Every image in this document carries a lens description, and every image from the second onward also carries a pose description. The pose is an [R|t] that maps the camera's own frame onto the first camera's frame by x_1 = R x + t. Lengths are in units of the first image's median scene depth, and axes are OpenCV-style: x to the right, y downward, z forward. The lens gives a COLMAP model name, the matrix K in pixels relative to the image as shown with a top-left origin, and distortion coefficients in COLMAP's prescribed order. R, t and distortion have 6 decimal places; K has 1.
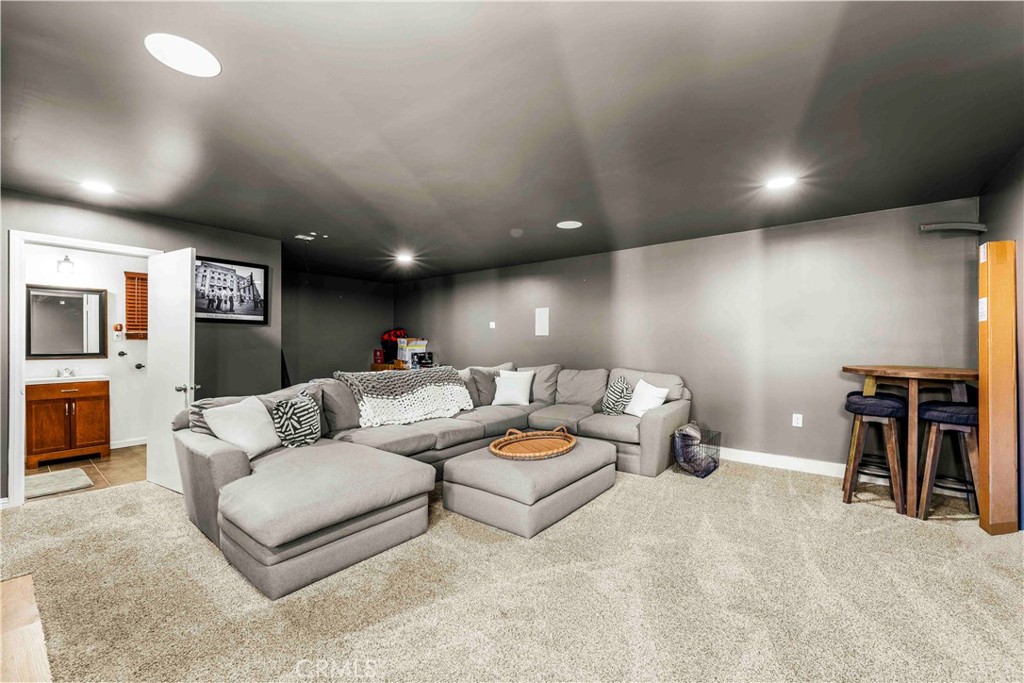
lens RADIAL K [[418.7, 0, 509.9], [0, 418.7, 342.5], [0, 0, 1]] dist [-0.001151, 0.001200]
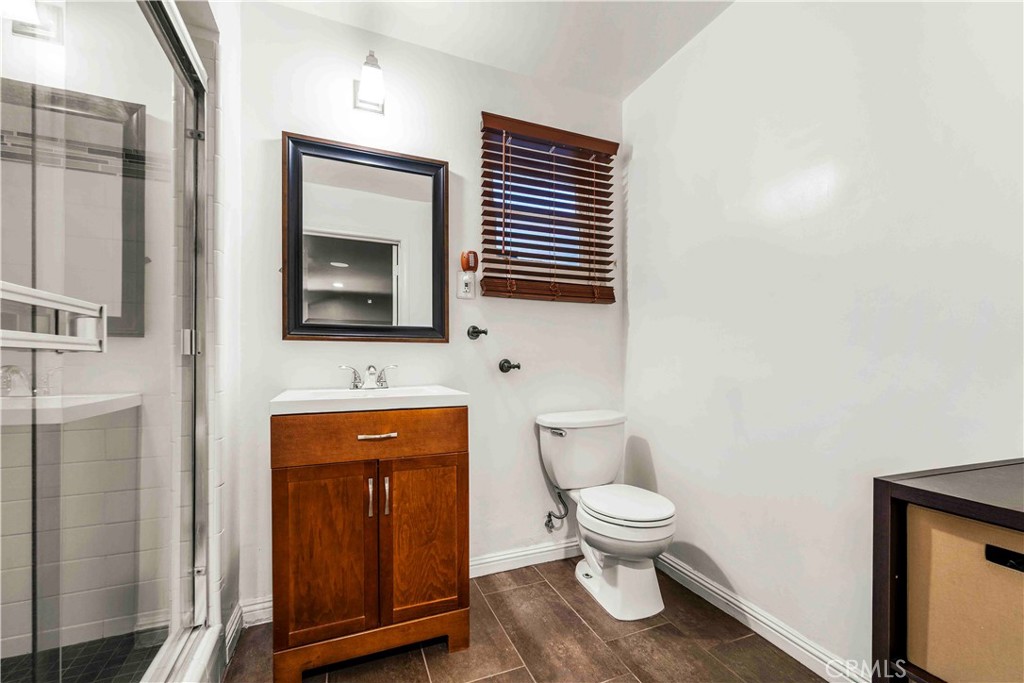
lens RADIAL K [[418.7, 0, 505.9], [0, 418.7, 359.1], [0, 0, 1]] dist [-0.001151, 0.001200]
pose [[0.873966, 0.007773, -0.485925, -0.773829], [-0.003927, 0.999952, 0.008933, 0.052198], [0.485971, -0.005899, 0.873955, 0.734043]]
